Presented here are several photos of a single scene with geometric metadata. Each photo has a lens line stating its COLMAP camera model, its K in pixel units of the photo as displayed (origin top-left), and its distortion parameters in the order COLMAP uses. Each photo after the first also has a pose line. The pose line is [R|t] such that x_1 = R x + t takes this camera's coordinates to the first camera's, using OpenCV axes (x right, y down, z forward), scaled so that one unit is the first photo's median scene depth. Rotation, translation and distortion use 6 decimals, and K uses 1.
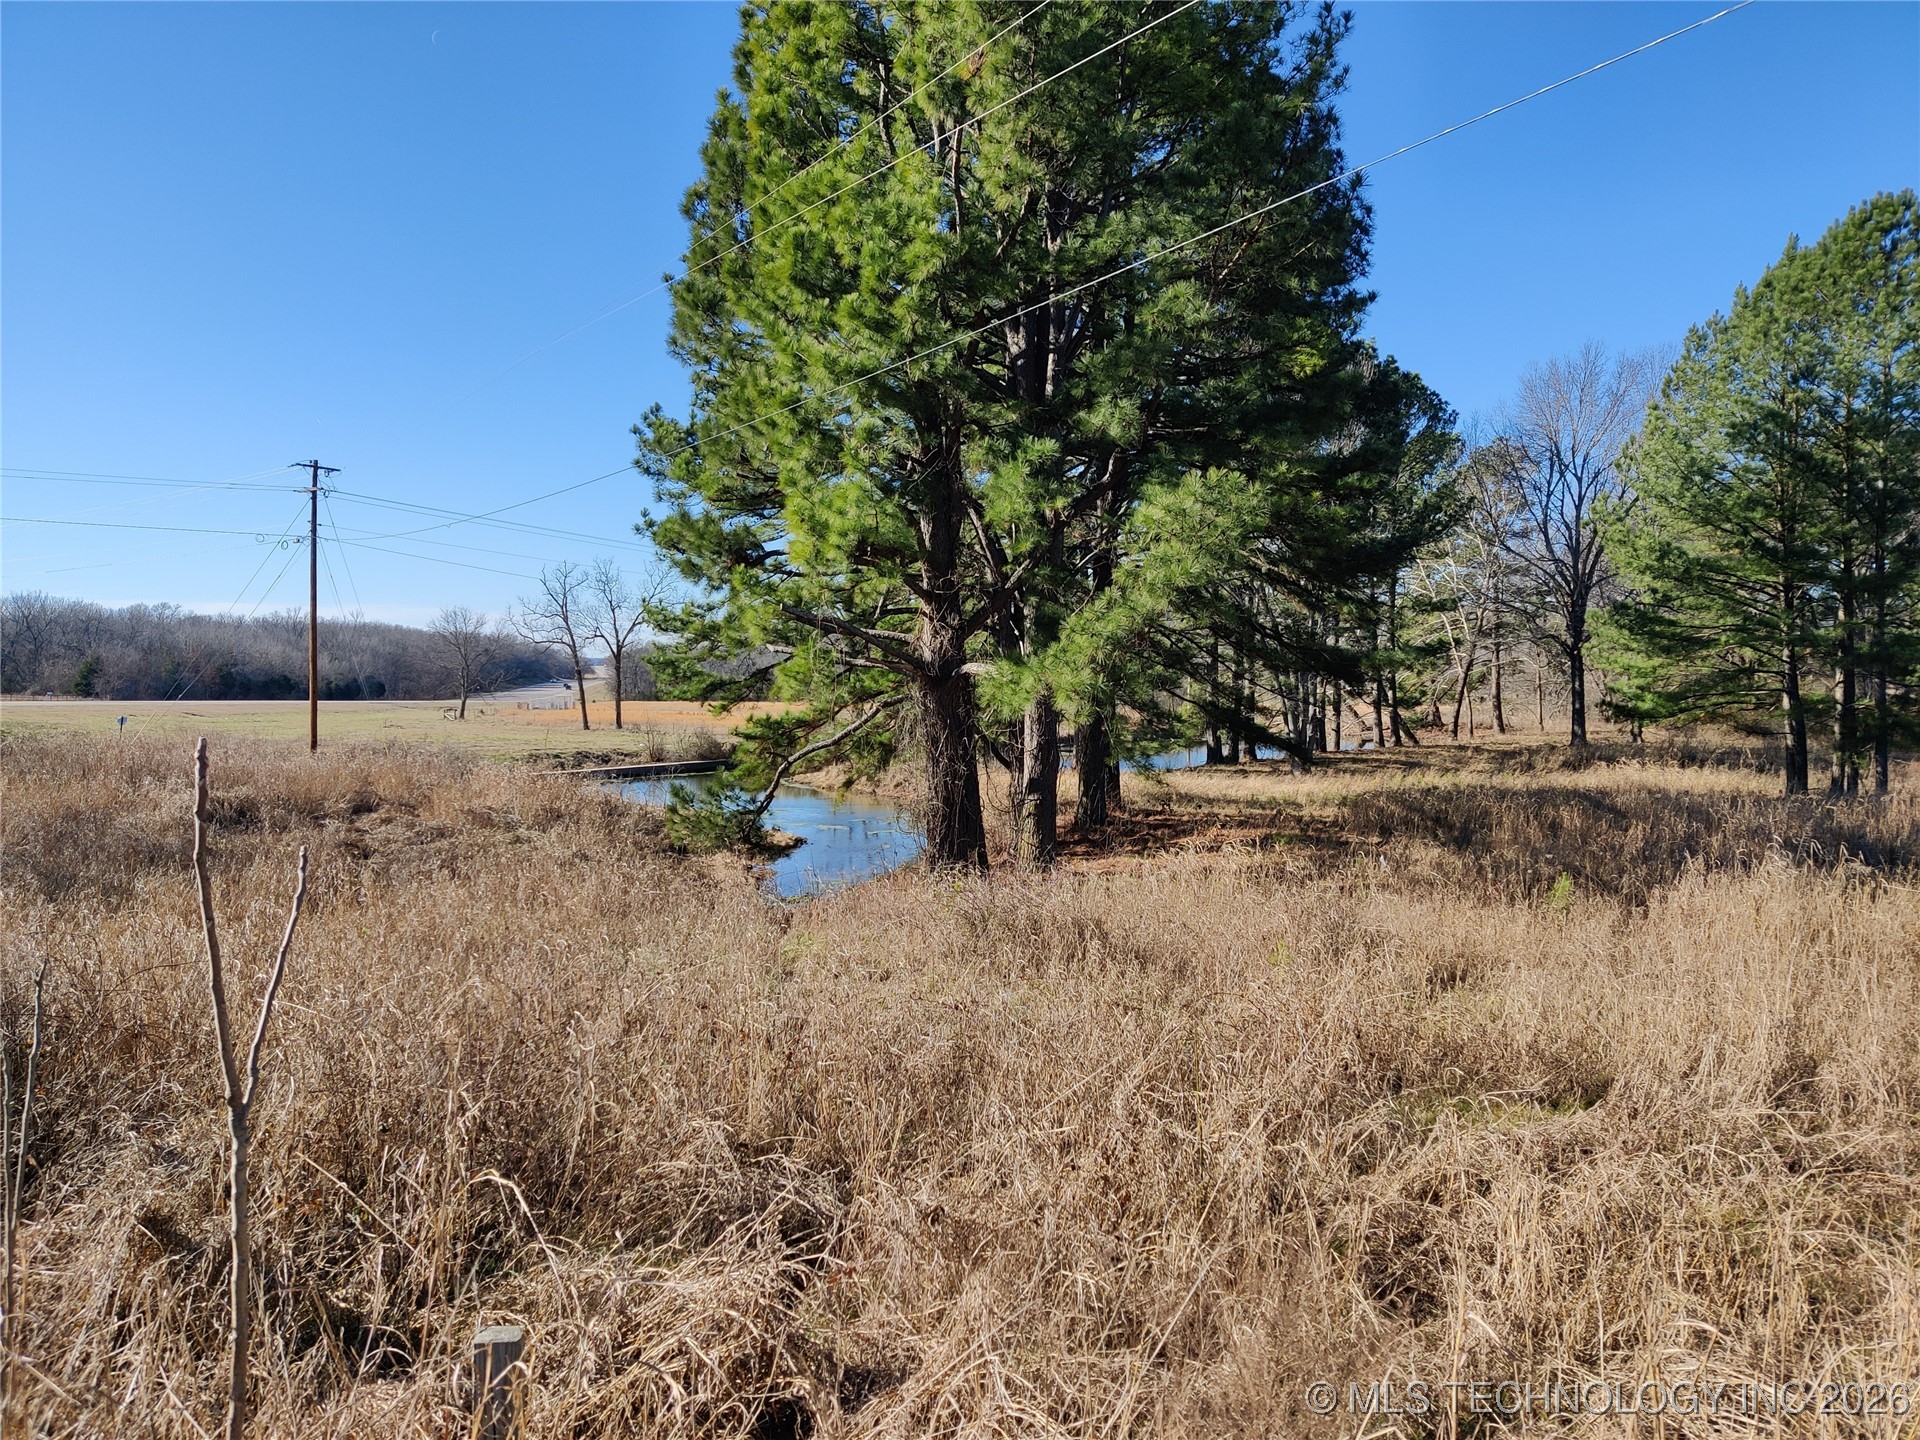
lens RADIAL K [[1469.9, 0, 970.2], [0, 1469.9, 738.9], [0, 0, 1]] dist [0.051589, -0.077799]
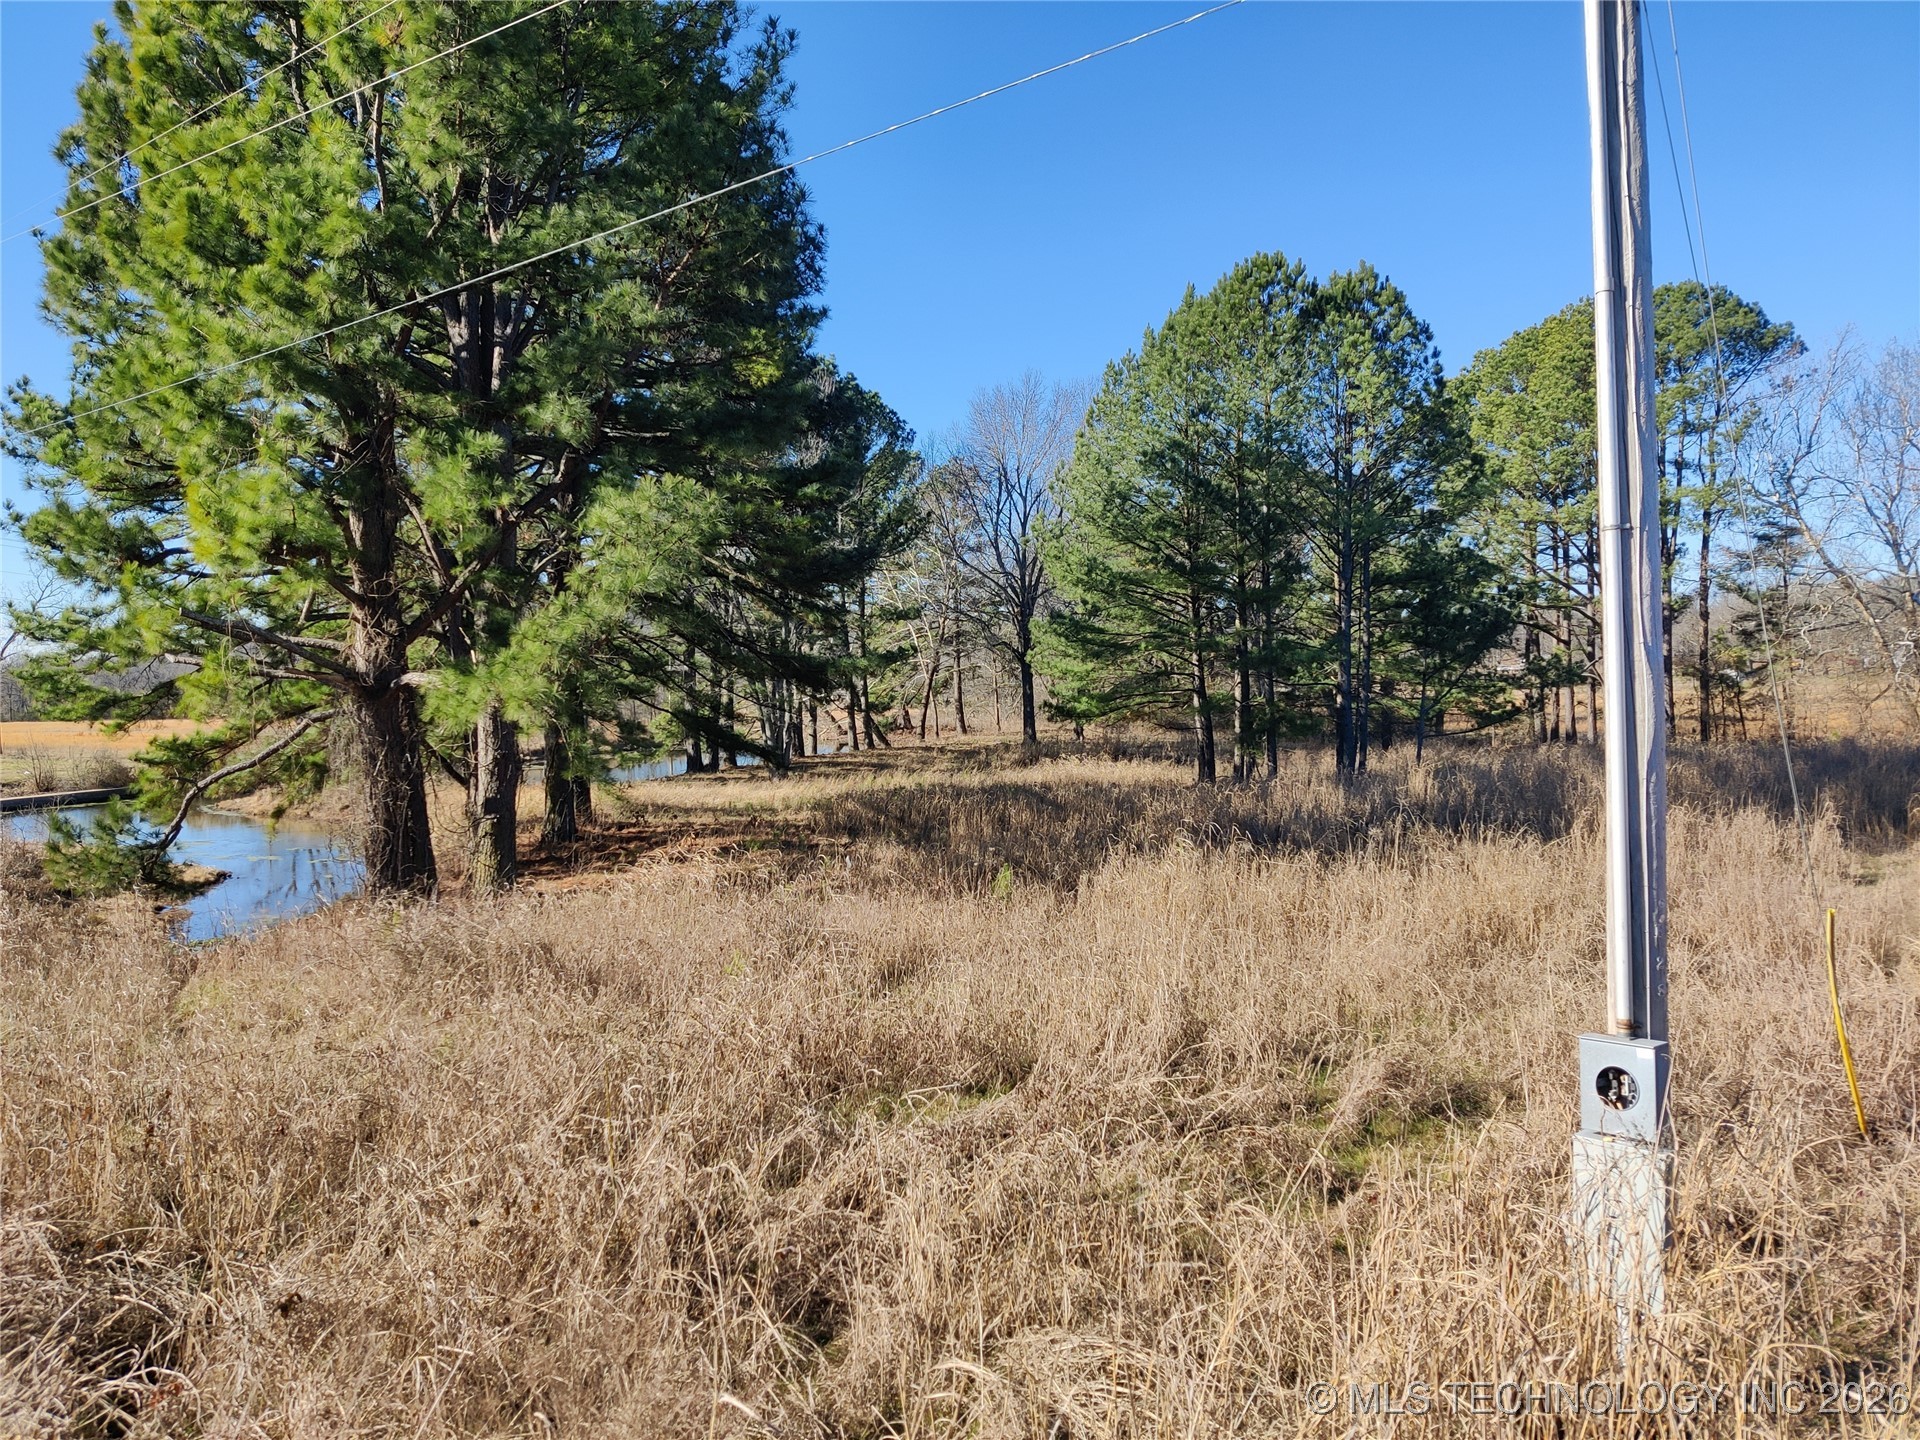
lens RADIAL K [[1471.9, 0, 953.8], [0, 1471.9, 721.8], [0, 0, 1]] dist [0.058153, -0.087144]
pose [[0.943847, -0.022278, 0.329630, 0.010310], [0.027971, 0.999530, -0.012539, 0.000217], [-0.329196, 0.021055, 0.944027, 0.006251]]
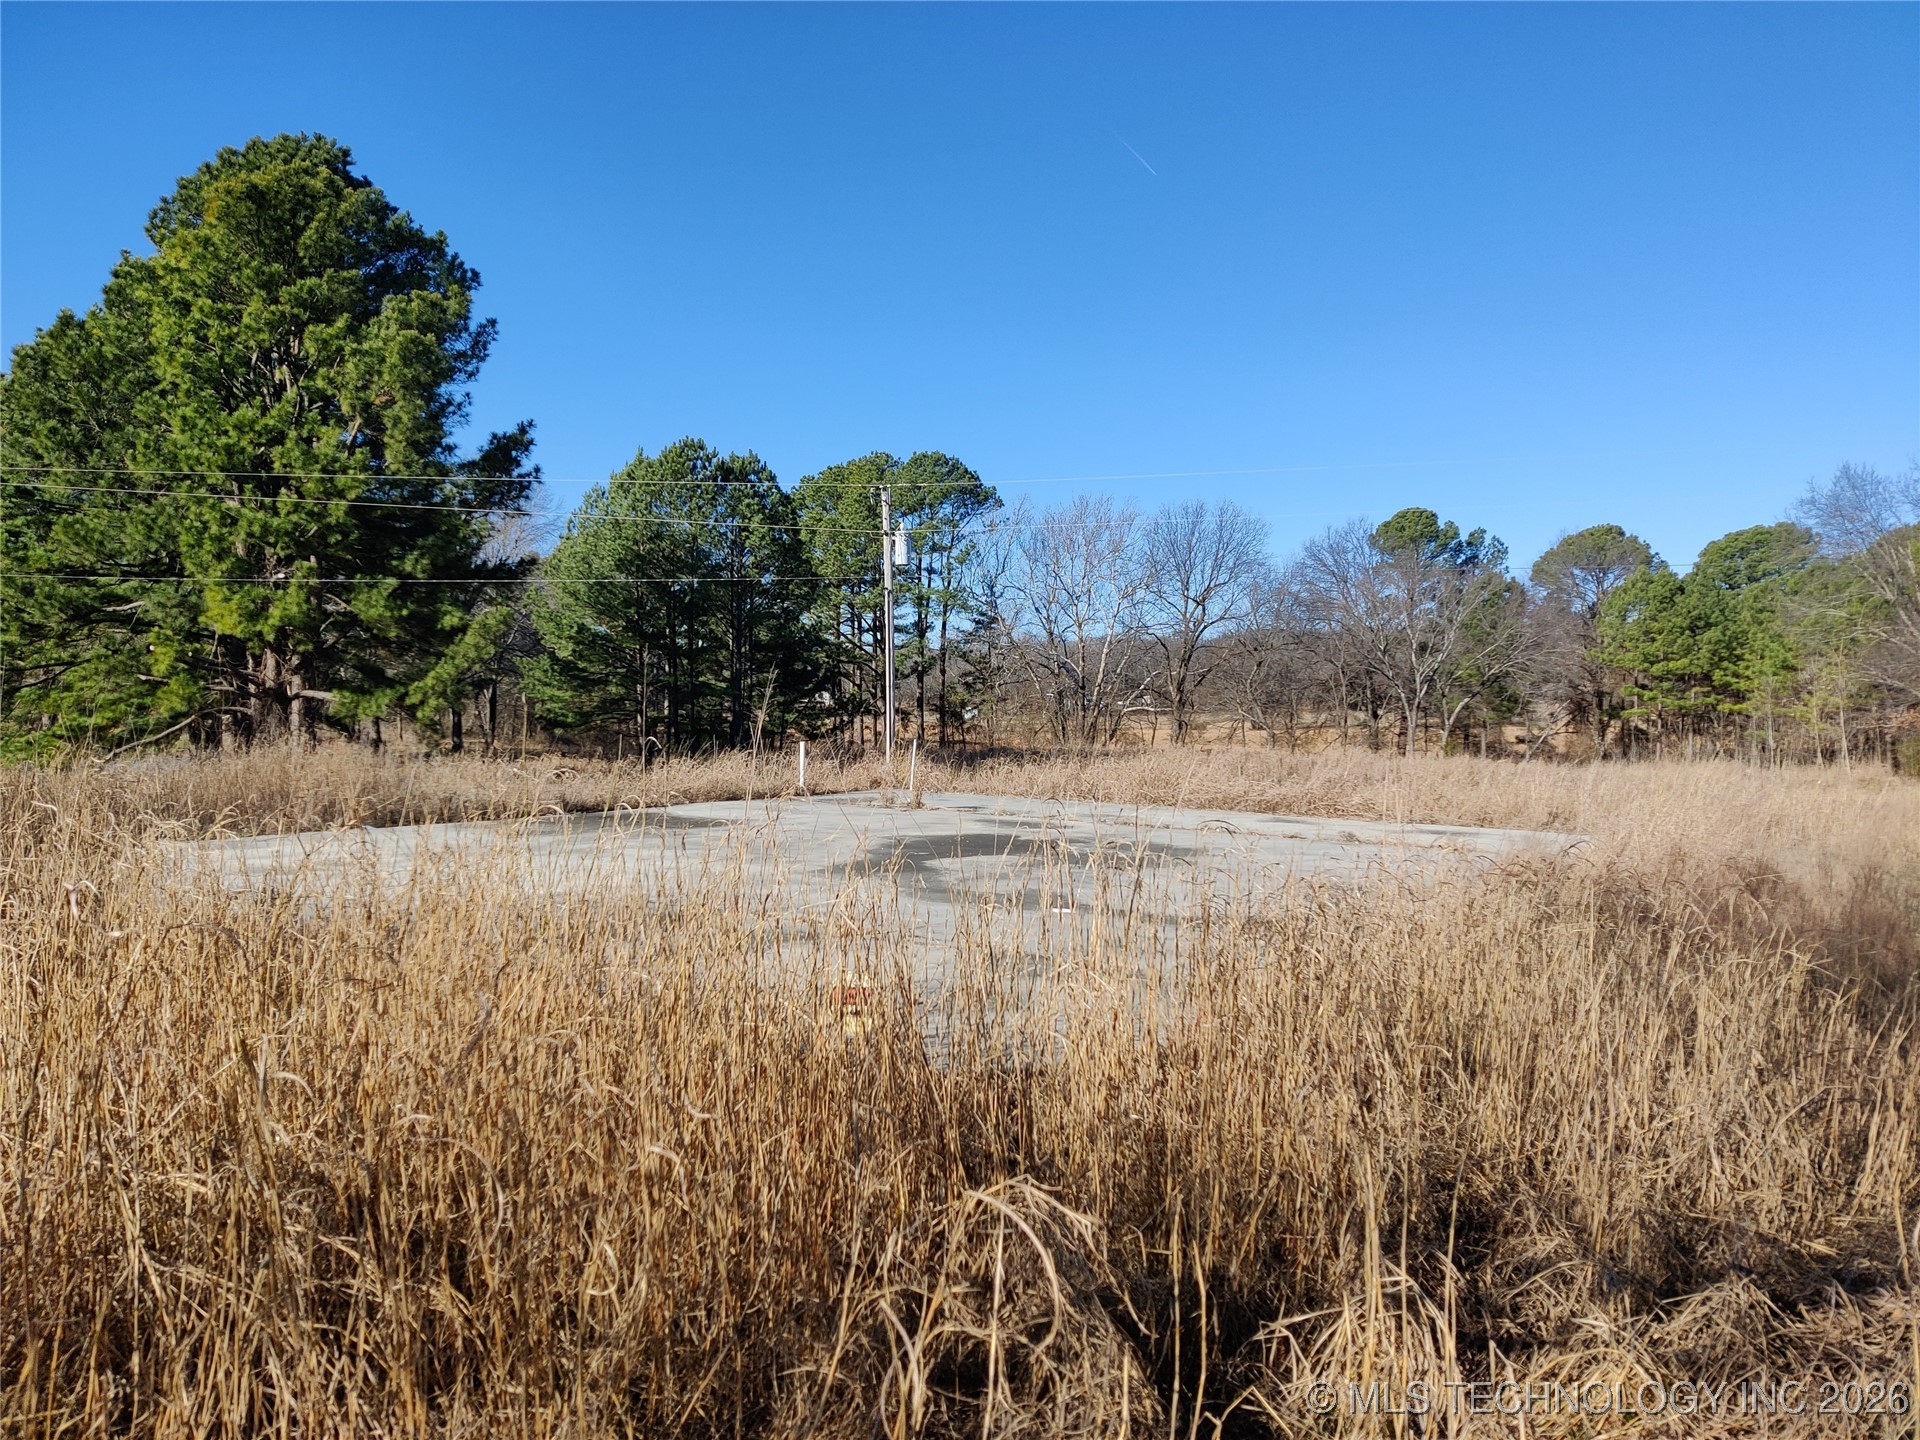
lens RADIAL K [[1436.4, 0, 940.3], [0, 1436.4, 743.8], [0, 0, 1]] dist [0.071948, -0.167752]
pose [[0.702826, -0.007563, 0.711322, -0.514878], [0.015268, 0.999874, -0.004455, 0.022688], [-0.711198, 0.013992, 0.702853, -0.549691]]
